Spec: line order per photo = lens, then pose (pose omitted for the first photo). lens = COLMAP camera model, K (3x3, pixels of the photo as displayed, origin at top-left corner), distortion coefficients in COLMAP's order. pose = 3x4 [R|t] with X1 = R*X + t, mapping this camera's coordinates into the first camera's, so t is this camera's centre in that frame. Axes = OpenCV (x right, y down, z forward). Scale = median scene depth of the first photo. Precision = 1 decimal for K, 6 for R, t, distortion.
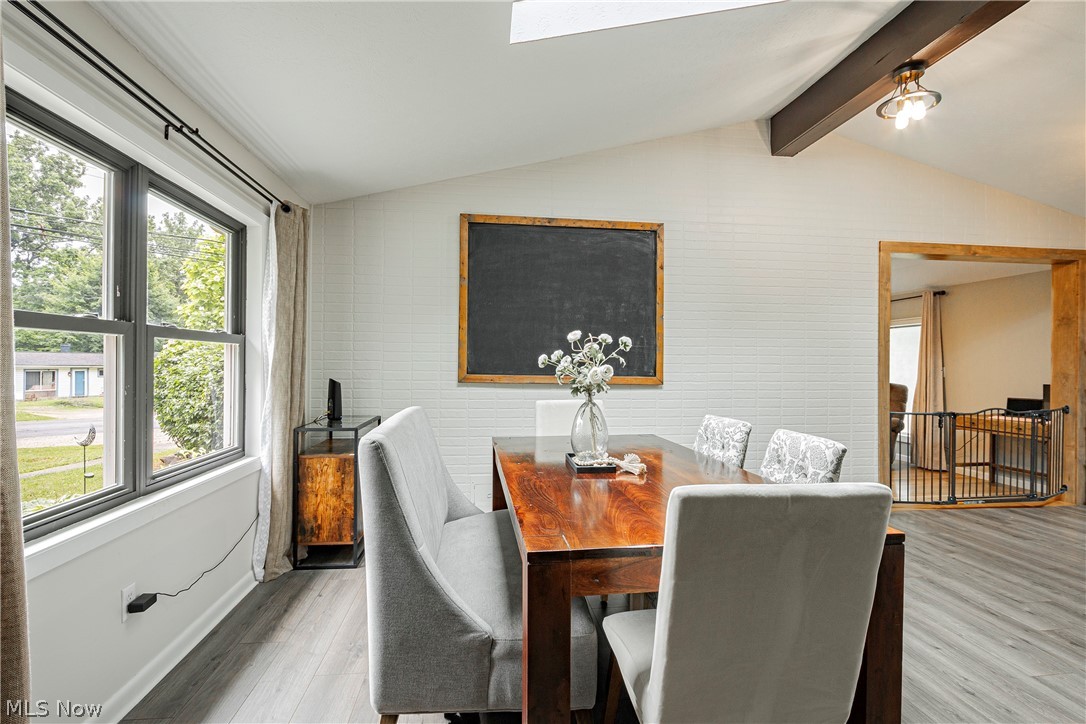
lens RADIAL K [[499.8, 0, 546.2], [0, 499.8, 349.1], [0, 0, 1]] dist [-0.017027, 0.001050]
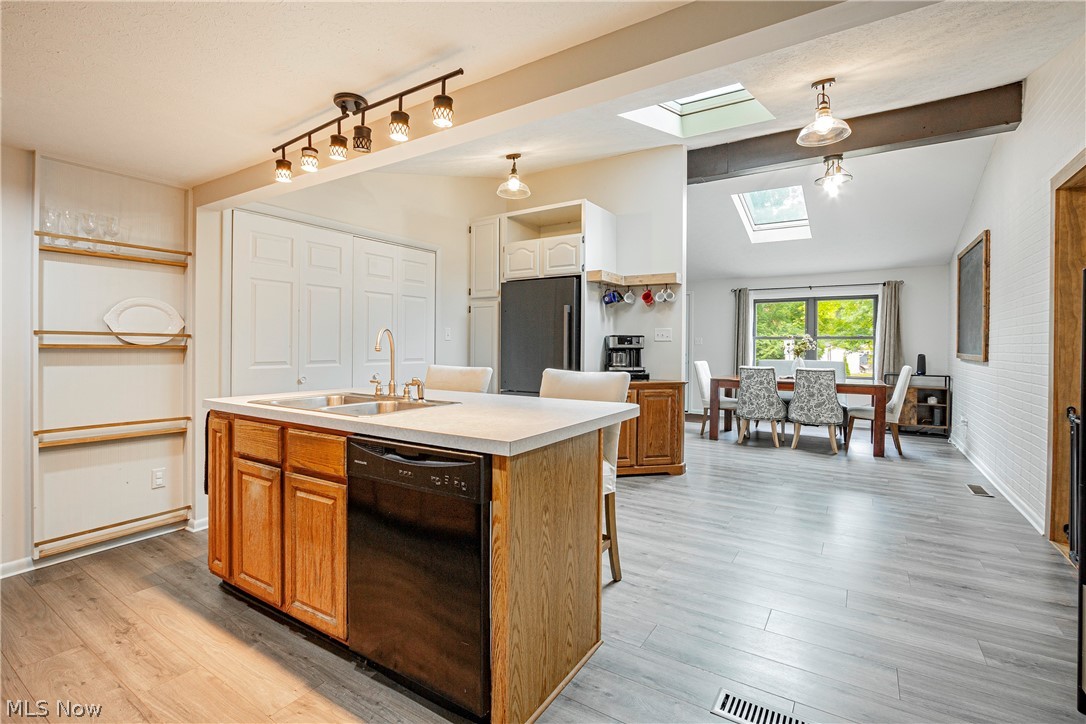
lens RADIAL K [[499.8, 0, 546.2], [0, 499.8, 349.1], [0, 0, 1]] dist [-0.017027, 0.001050]
pose [[-0.638243, -0.007215, -0.769801, 1.897252], [0.002060, 0.999936, -0.011081, 0.052079], [0.769832, -0.008658, -0.638187, 0.964816]]
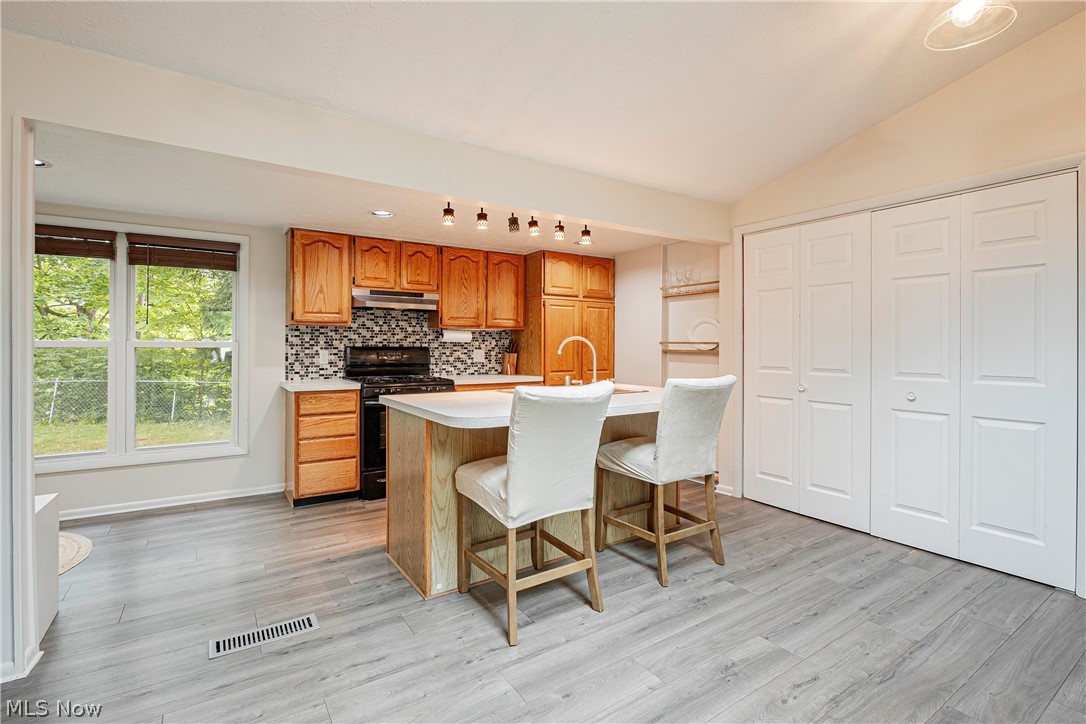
lens RADIAL K [[506.8, 0, 542.6], [0, 506.8, 337.8], [0, 0, 1]] dist [-0.016969, 0.000890]
pose [[-0.439844, 0.002471, 0.898071, 0.822168], [-0.023902, 0.999610, -0.014457, 0.033239], [-0.897756, -0.027825, -0.439613, 0.828224]]
